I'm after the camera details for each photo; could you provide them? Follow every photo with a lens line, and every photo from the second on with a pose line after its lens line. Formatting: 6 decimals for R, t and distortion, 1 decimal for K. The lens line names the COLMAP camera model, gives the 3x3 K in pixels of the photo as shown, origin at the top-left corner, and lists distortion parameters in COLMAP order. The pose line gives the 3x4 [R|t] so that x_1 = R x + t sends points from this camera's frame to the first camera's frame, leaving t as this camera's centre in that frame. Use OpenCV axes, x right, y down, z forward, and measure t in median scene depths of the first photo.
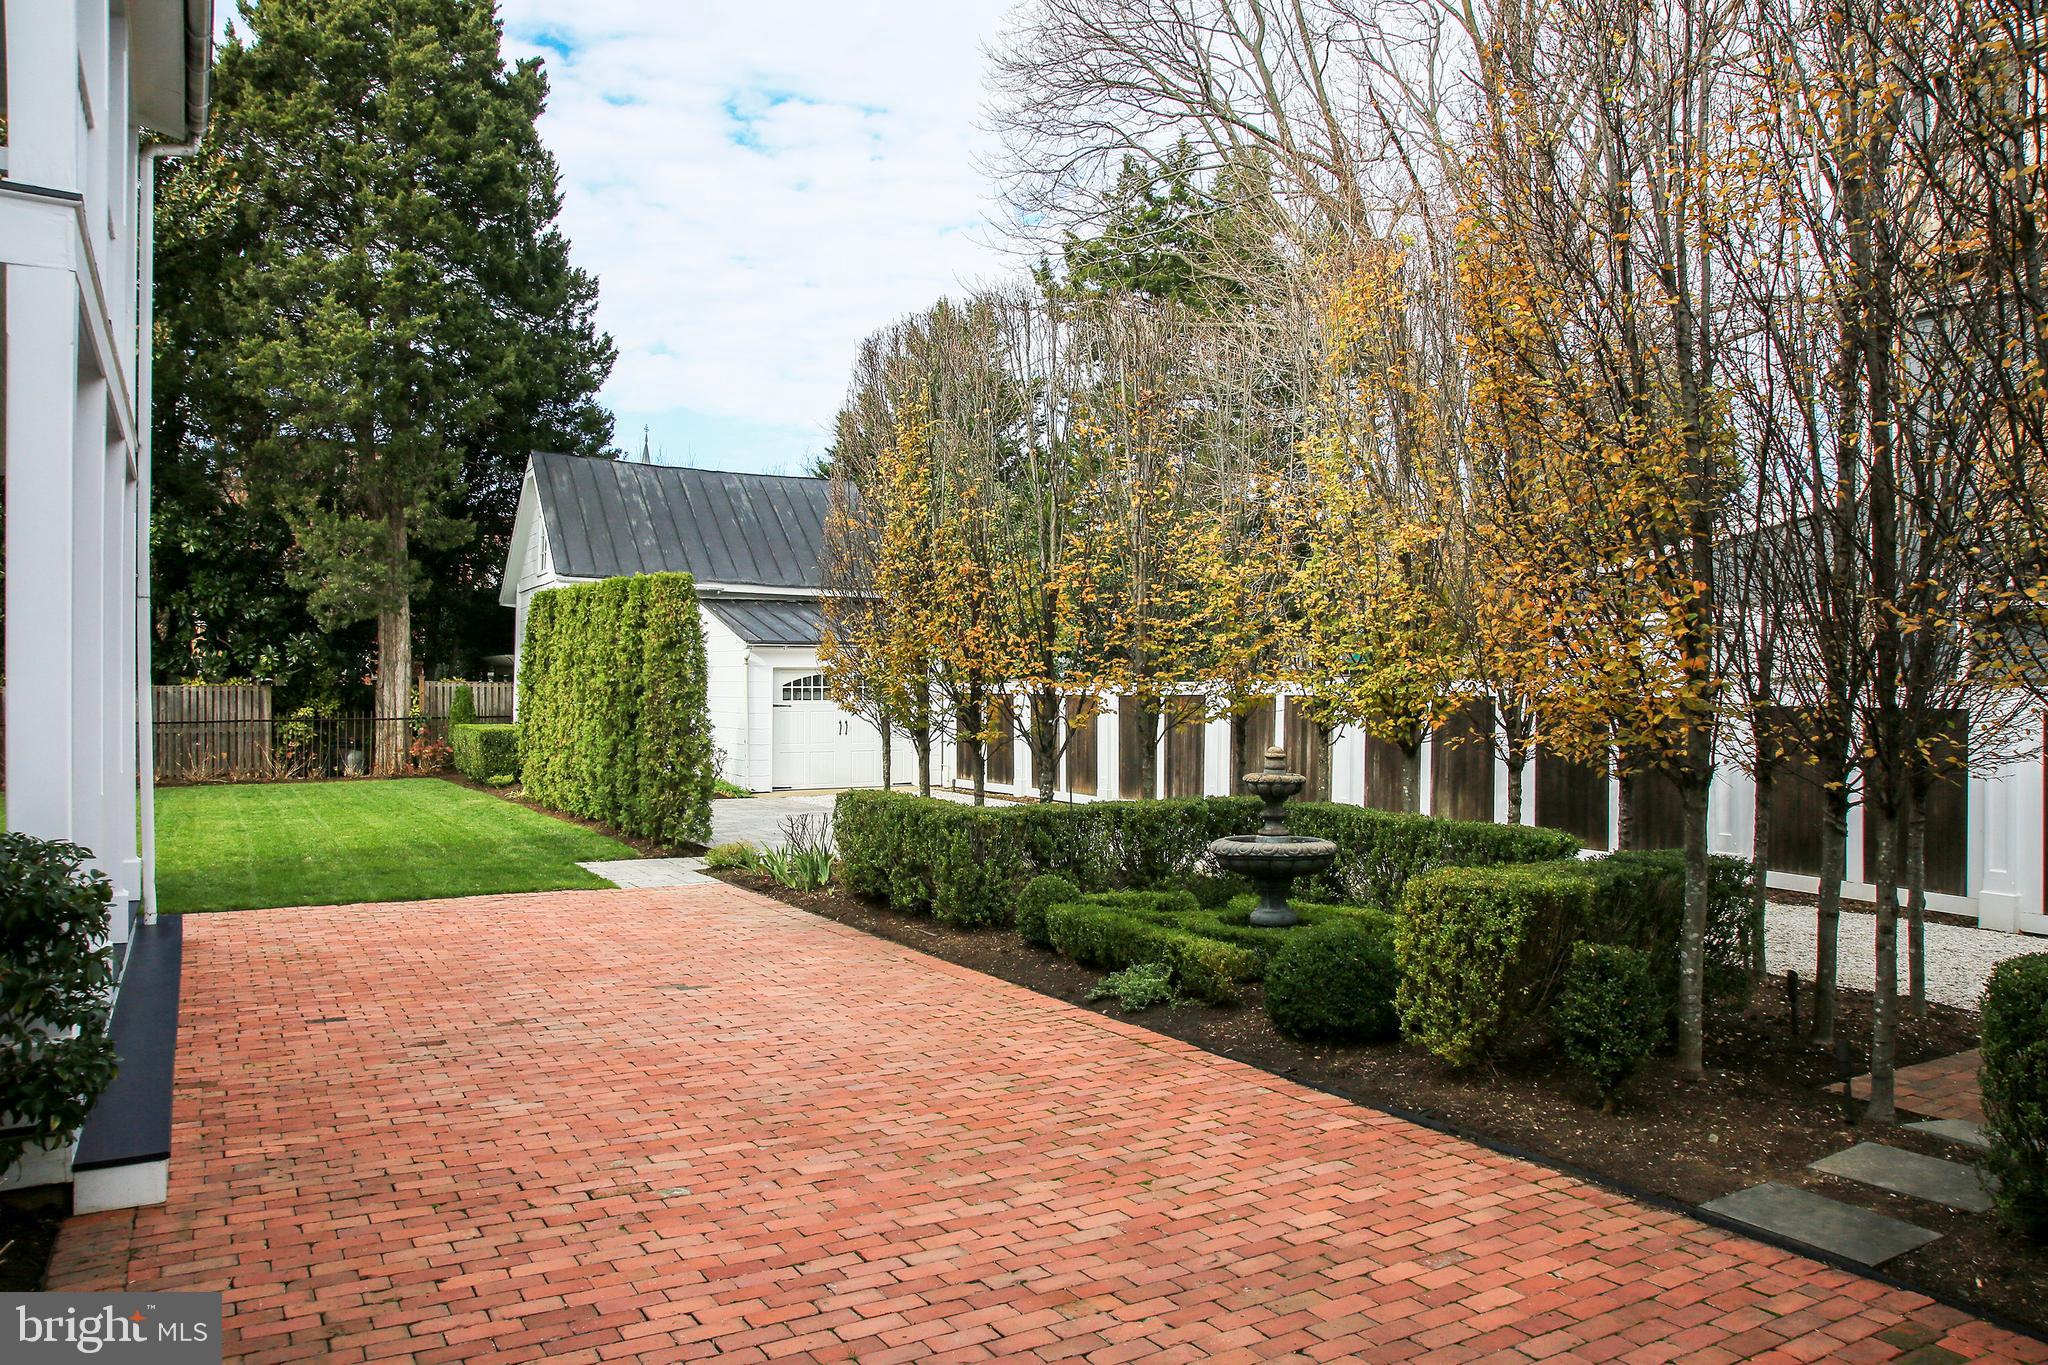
lens RADIAL K [[1412.4, 0, 1024.0], [0, 1412.4, 682.5], [0, 0, 1]] dist [-0.114120, 0.084102]
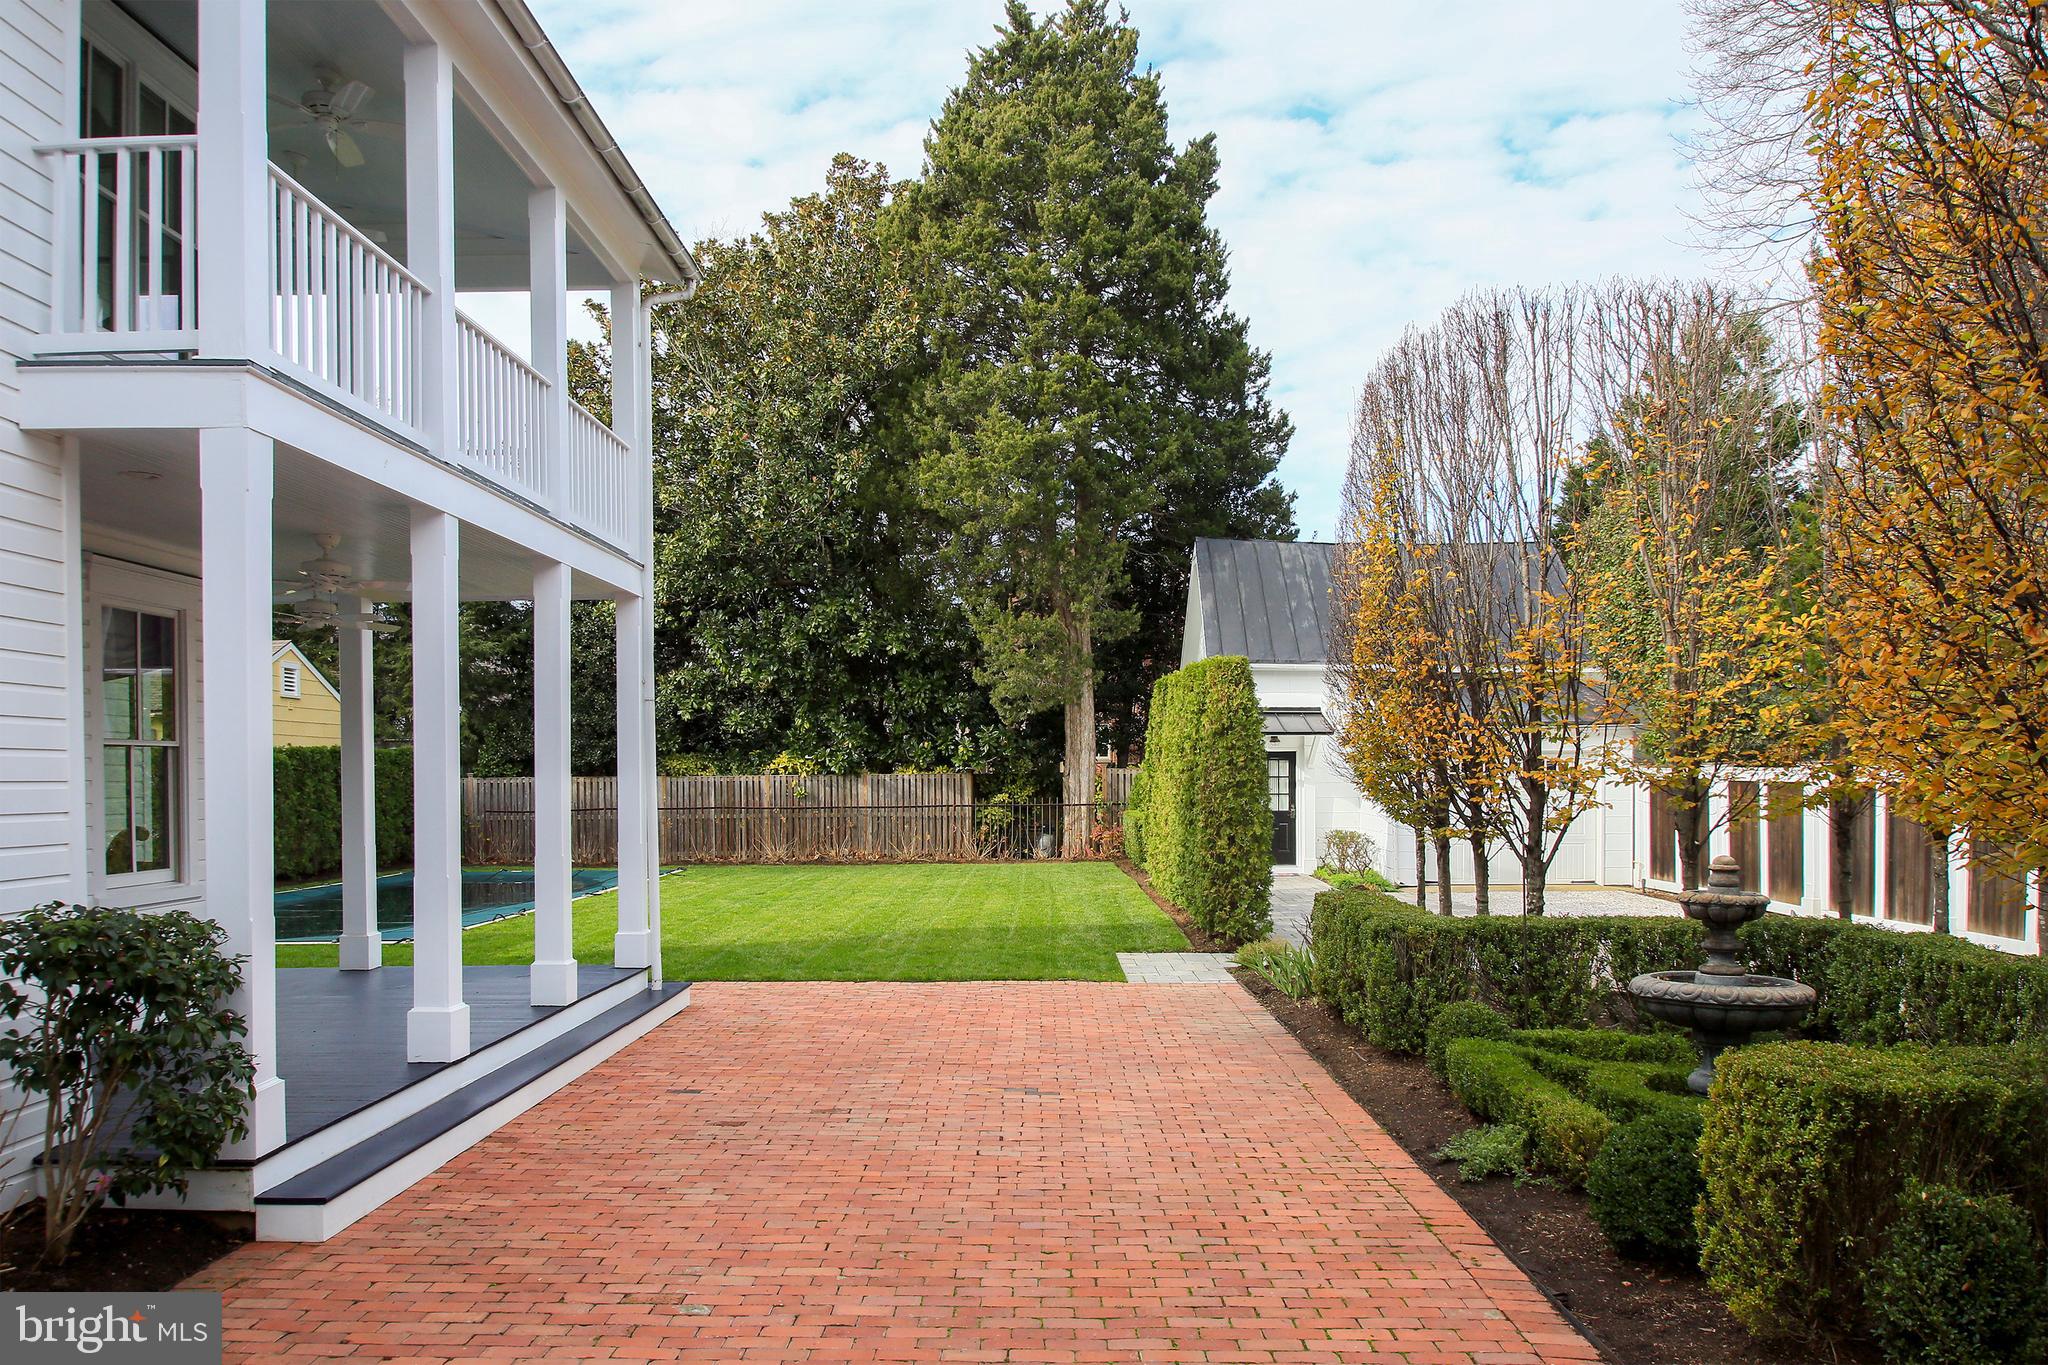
lens RADIAL K [[1446.5, 0, 1034.1], [0, 1446.5, 775.5], [0, 0, 1]] dist [0.027420, -0.054830]
pose [[0.859012, -0.003232, -0.511945, 0.107962], [0.006400, 0.999970, 0.004424, -0.001394], [0.511915, -0.007077, 0.859007, 0.059515]]
